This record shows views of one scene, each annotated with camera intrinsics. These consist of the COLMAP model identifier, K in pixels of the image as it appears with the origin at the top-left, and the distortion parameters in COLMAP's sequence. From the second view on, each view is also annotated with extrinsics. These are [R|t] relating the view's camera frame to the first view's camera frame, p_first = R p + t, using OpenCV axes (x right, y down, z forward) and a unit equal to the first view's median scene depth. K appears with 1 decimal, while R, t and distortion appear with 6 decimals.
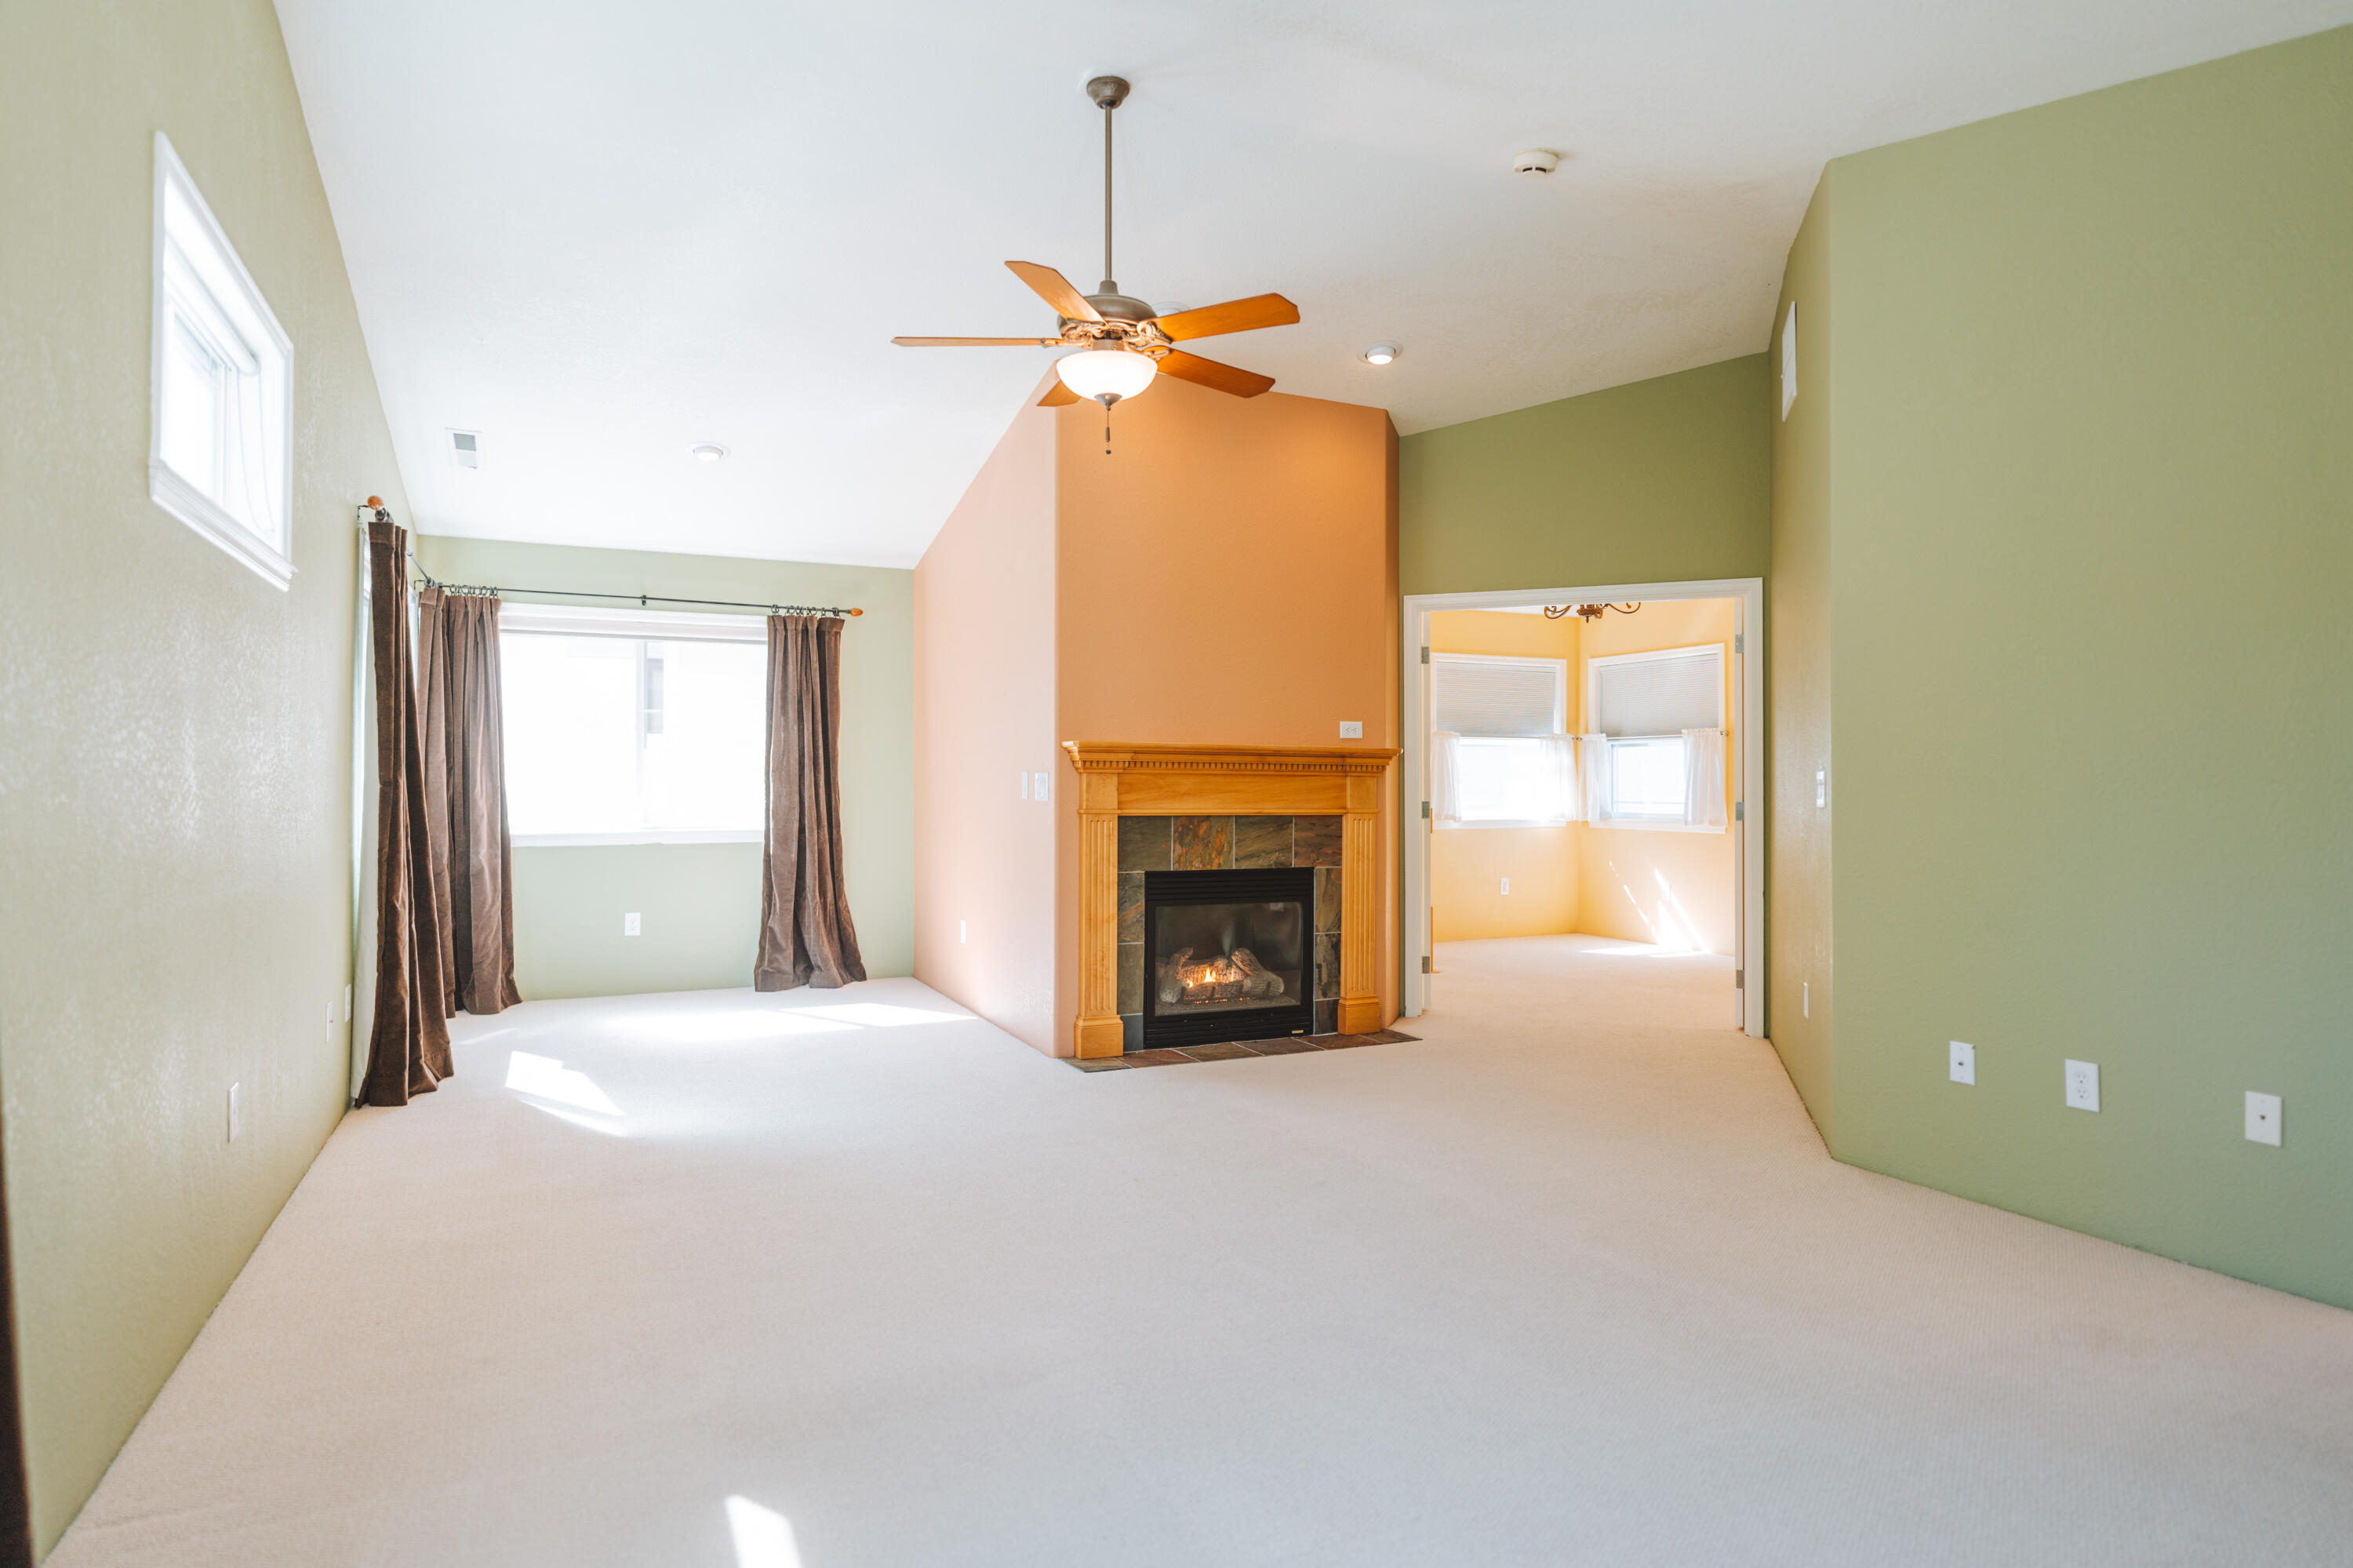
lens RADIAL K [[1309.2, 0, 1144.5], [0, 1309.2, 786.6], [0, 0, 1]] dist [-0.008336, 0.005963]
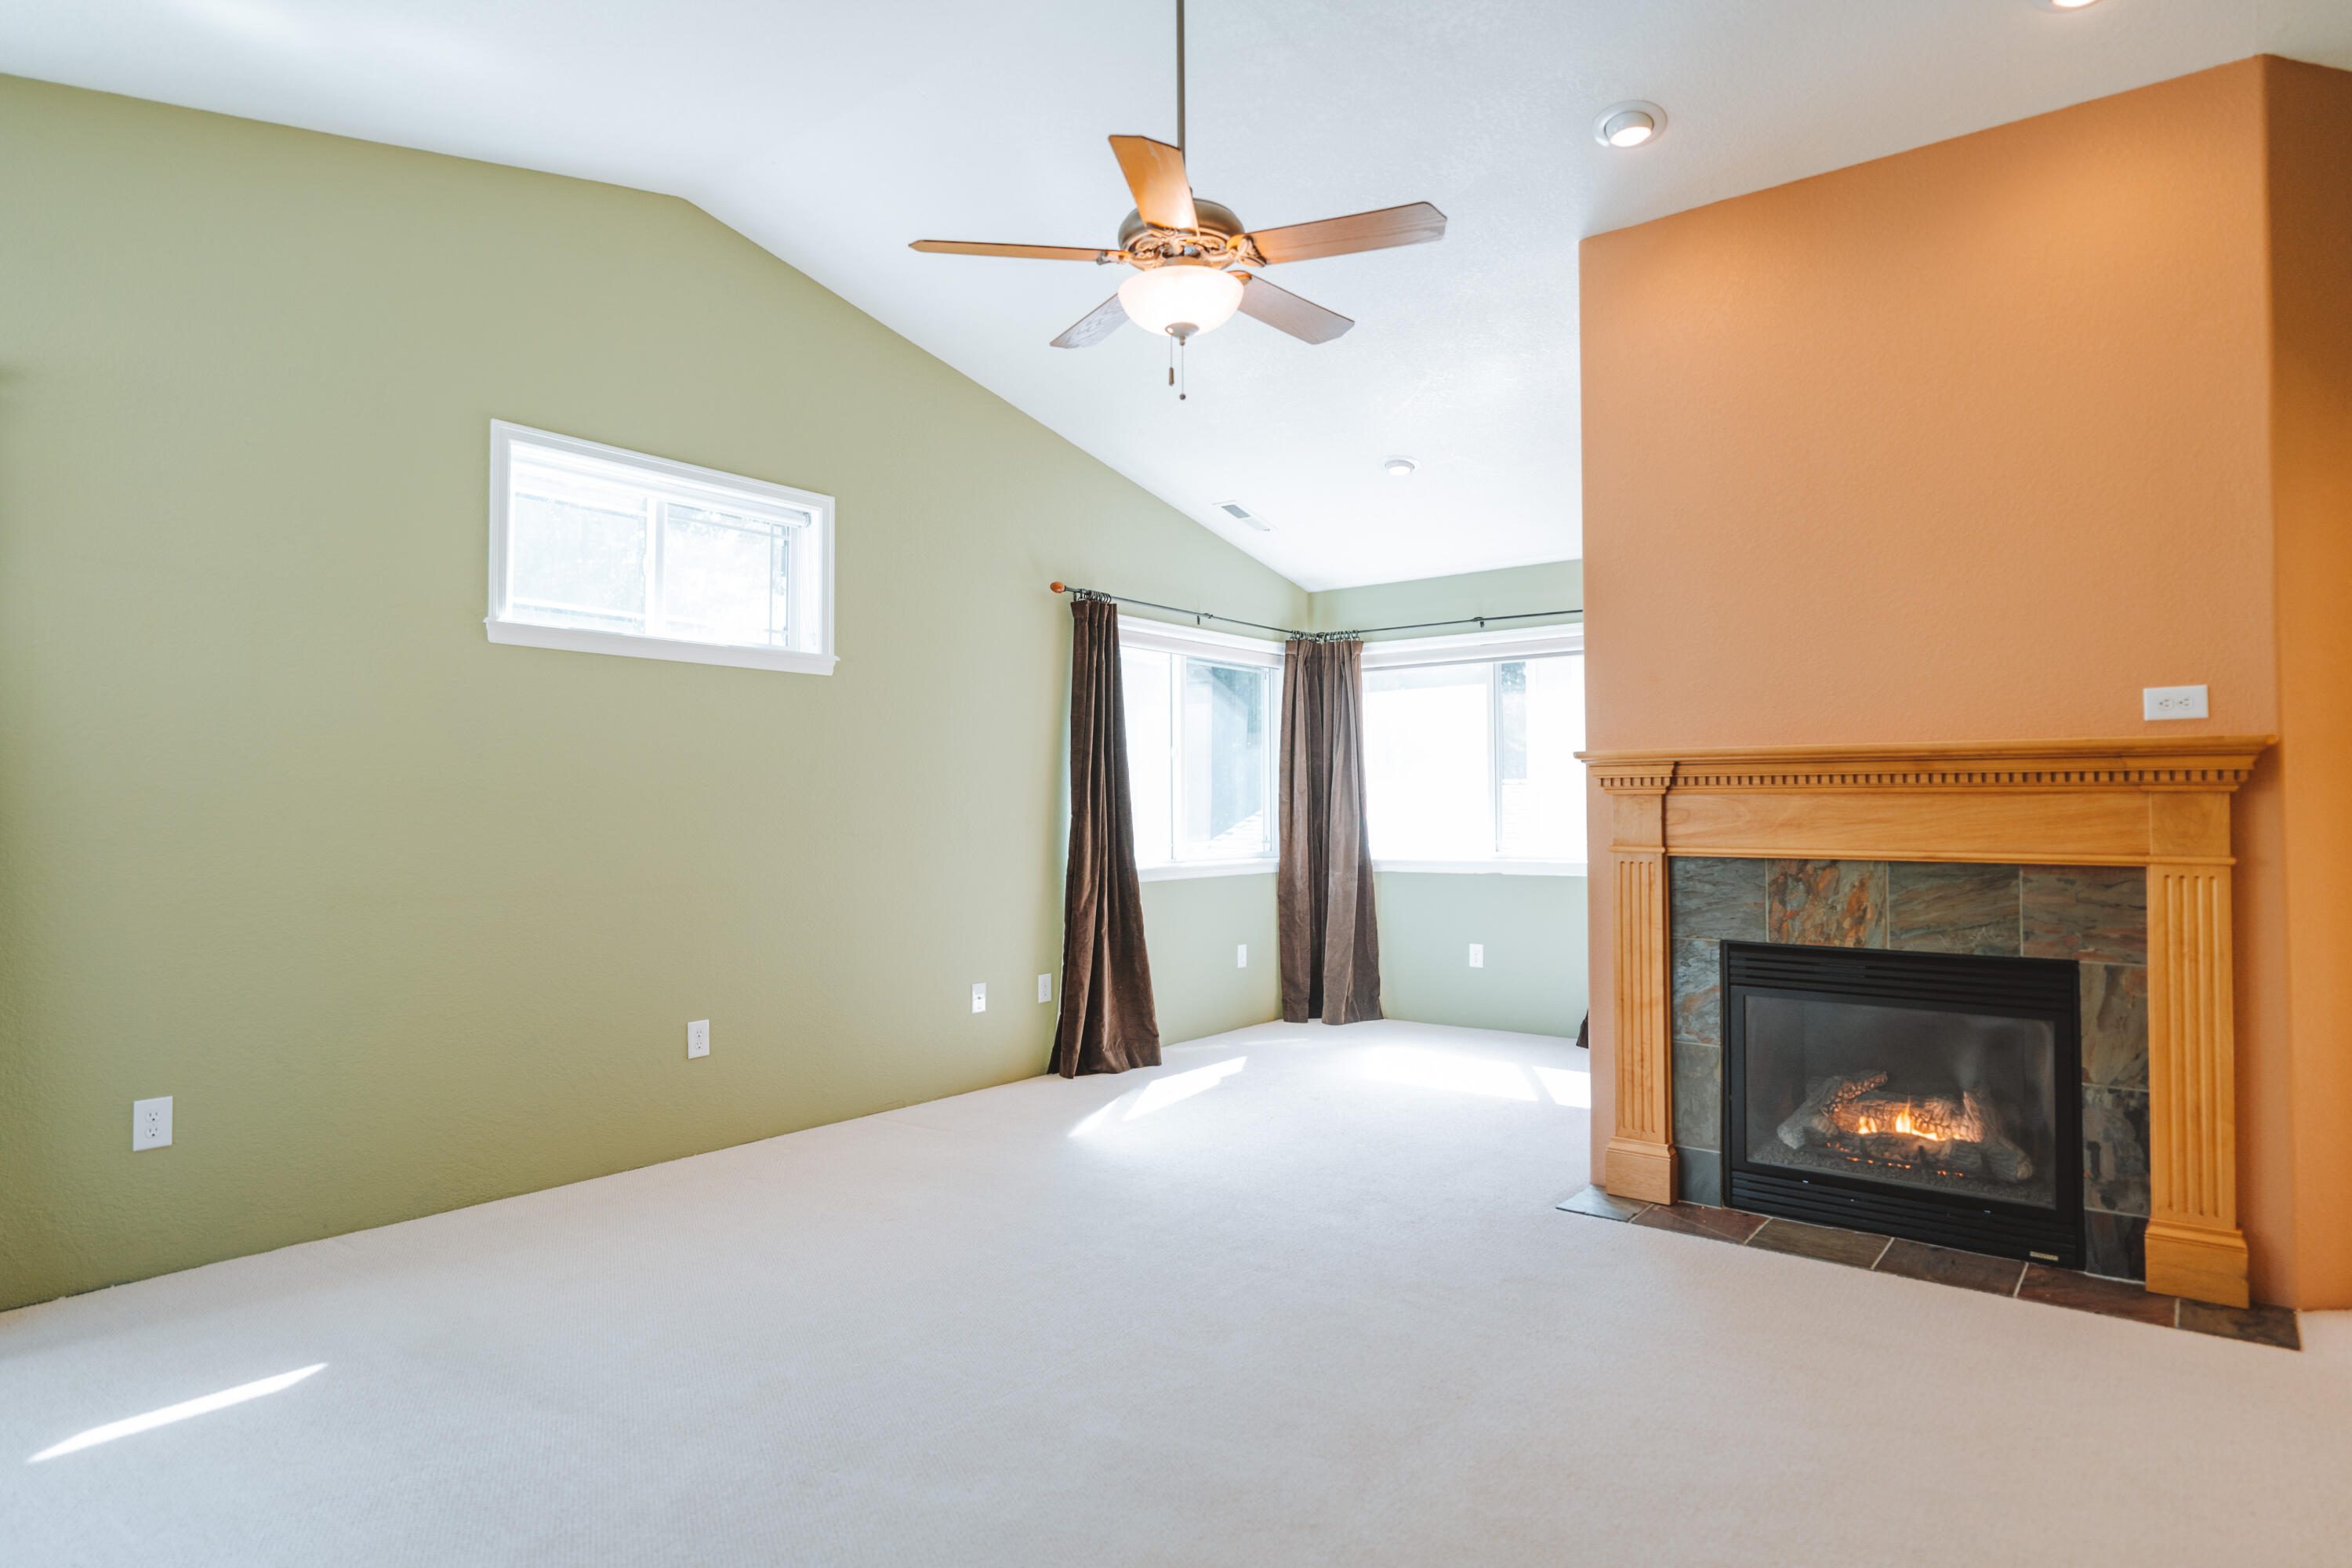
lens RADIAL K [[1308.5, 0, 1162.6], [0, 1308.5, 783.0], [0, 0, 1]] dist [-0.008336, 0.005963]
pose [[0.451442, -0.022894, -0.892007, 0.442208], [0.002790, 0.999702, -0.024246, -0.000207], [0.892296, 0.008457, 0.451372, 0.414885]]
